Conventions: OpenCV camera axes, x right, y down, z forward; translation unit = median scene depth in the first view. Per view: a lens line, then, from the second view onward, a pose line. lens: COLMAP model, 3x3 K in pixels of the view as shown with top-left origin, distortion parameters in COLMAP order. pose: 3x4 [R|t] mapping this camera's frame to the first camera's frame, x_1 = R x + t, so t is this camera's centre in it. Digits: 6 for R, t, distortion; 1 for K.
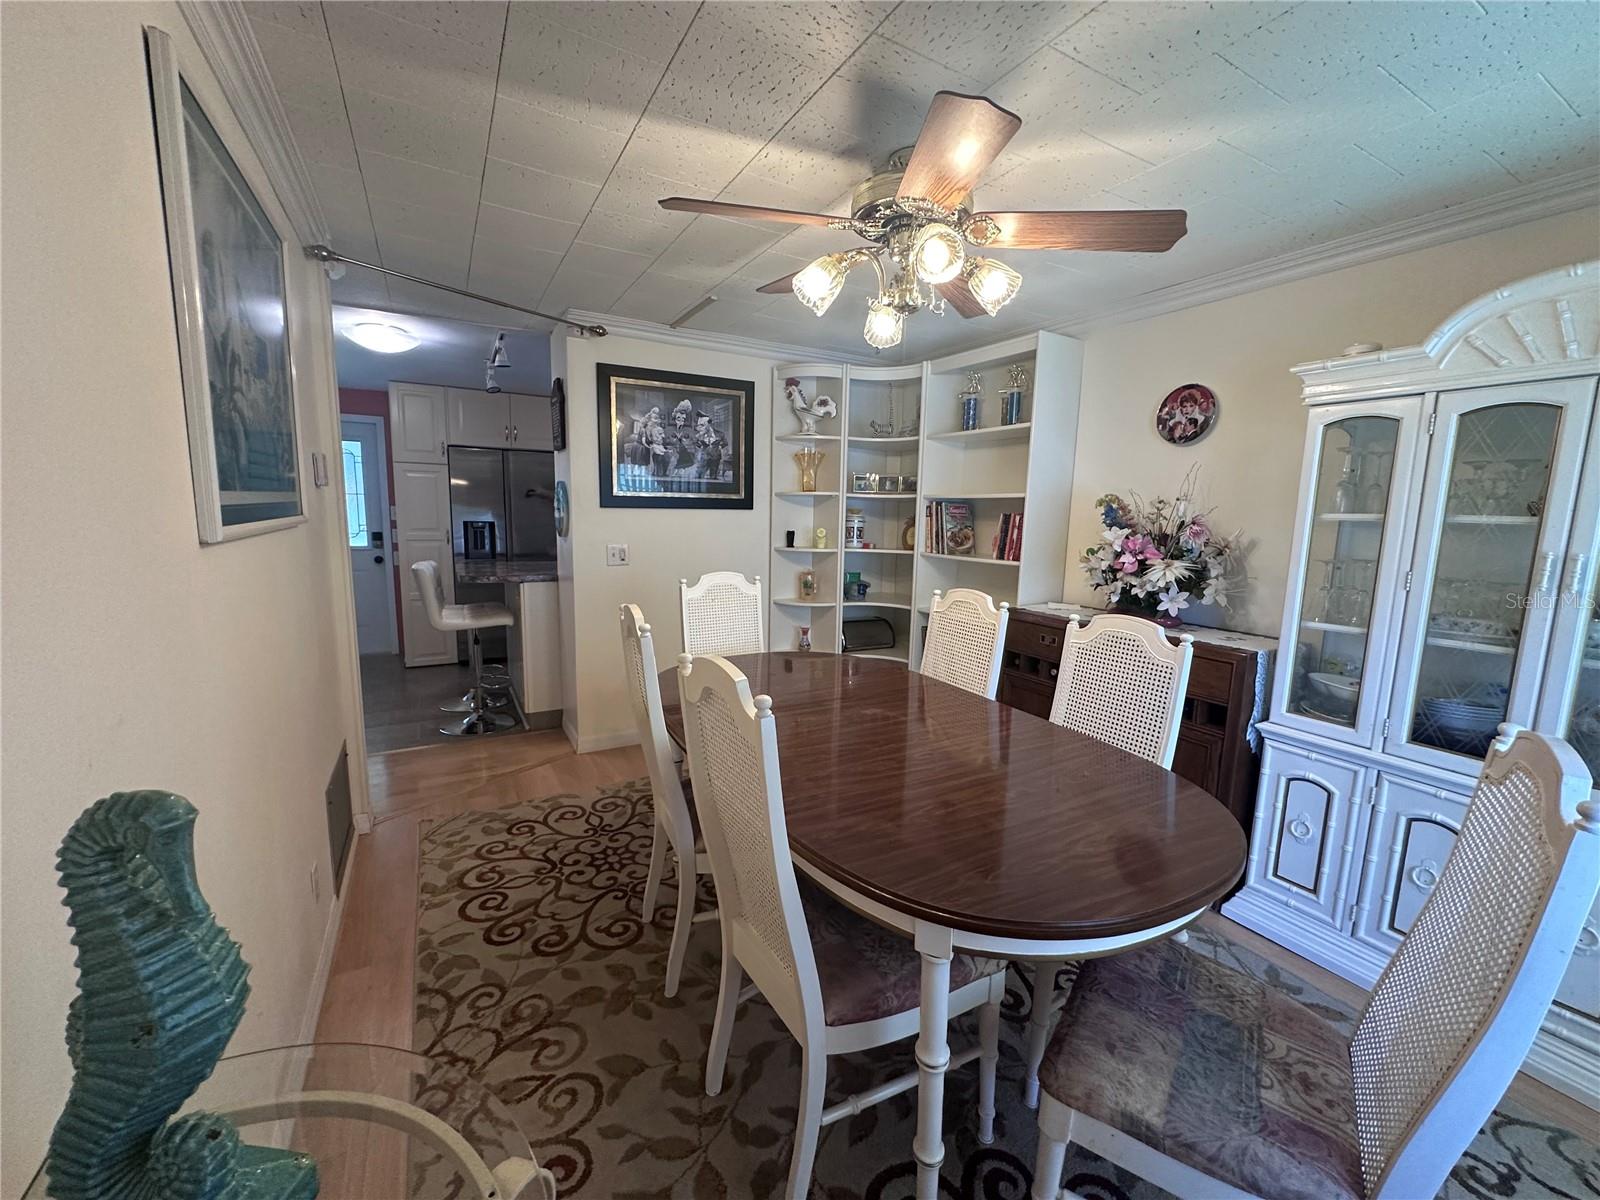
lens RADIAL K [[657.0, 0, 800.0], [0, 657.0, 600.0], [0, 0, 1]] dist [0.003050, 0.000387]
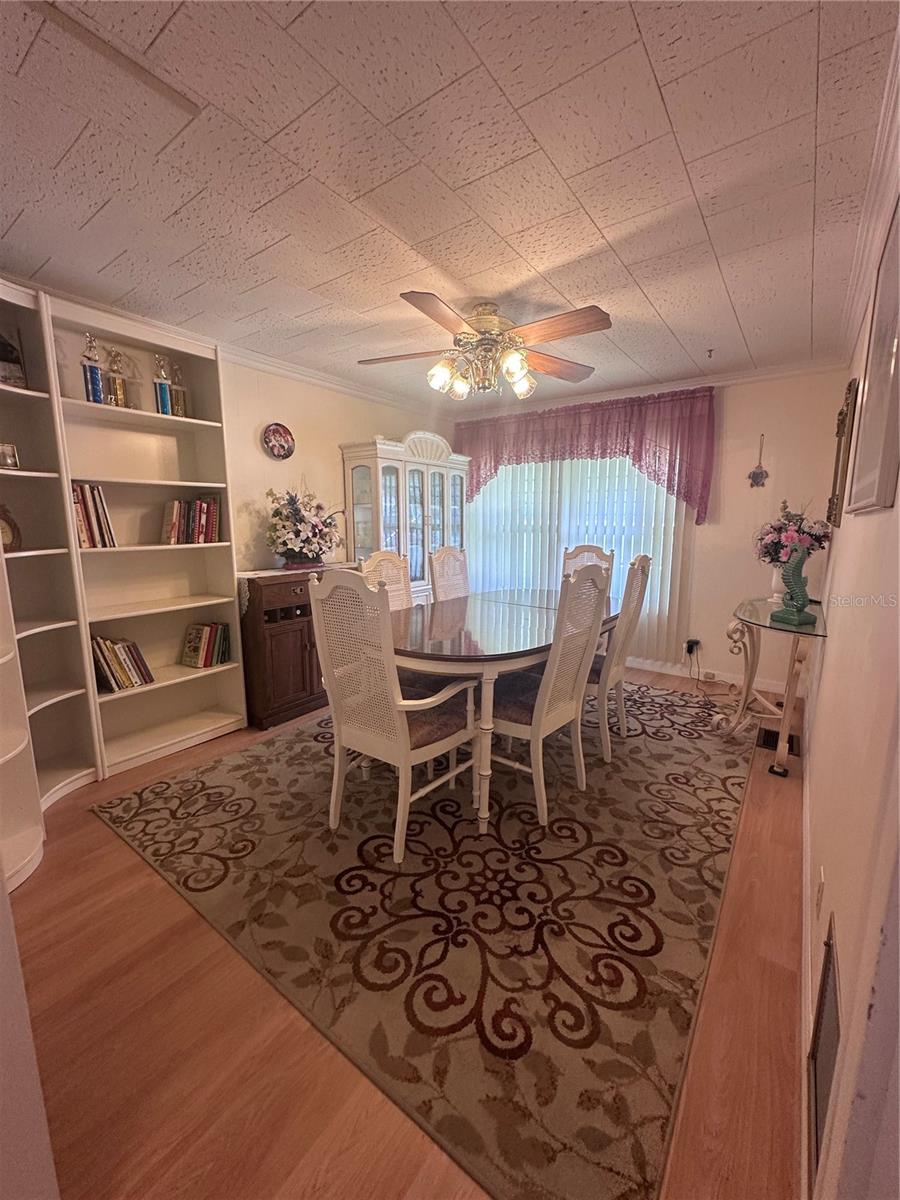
lens RADIAL K [[478.5, 0, 450.0], [0, 478.5, 600.0], [0, 0, 1]] dist [-0.003106, 0.000478]
pose [[-0.421591, -0.175543, 0.889632, -0.780186], [0.113379, 0.963179, 0.243785, -0.152367], [-0.899670, 0.203643, -0.386165, 1.235809]]
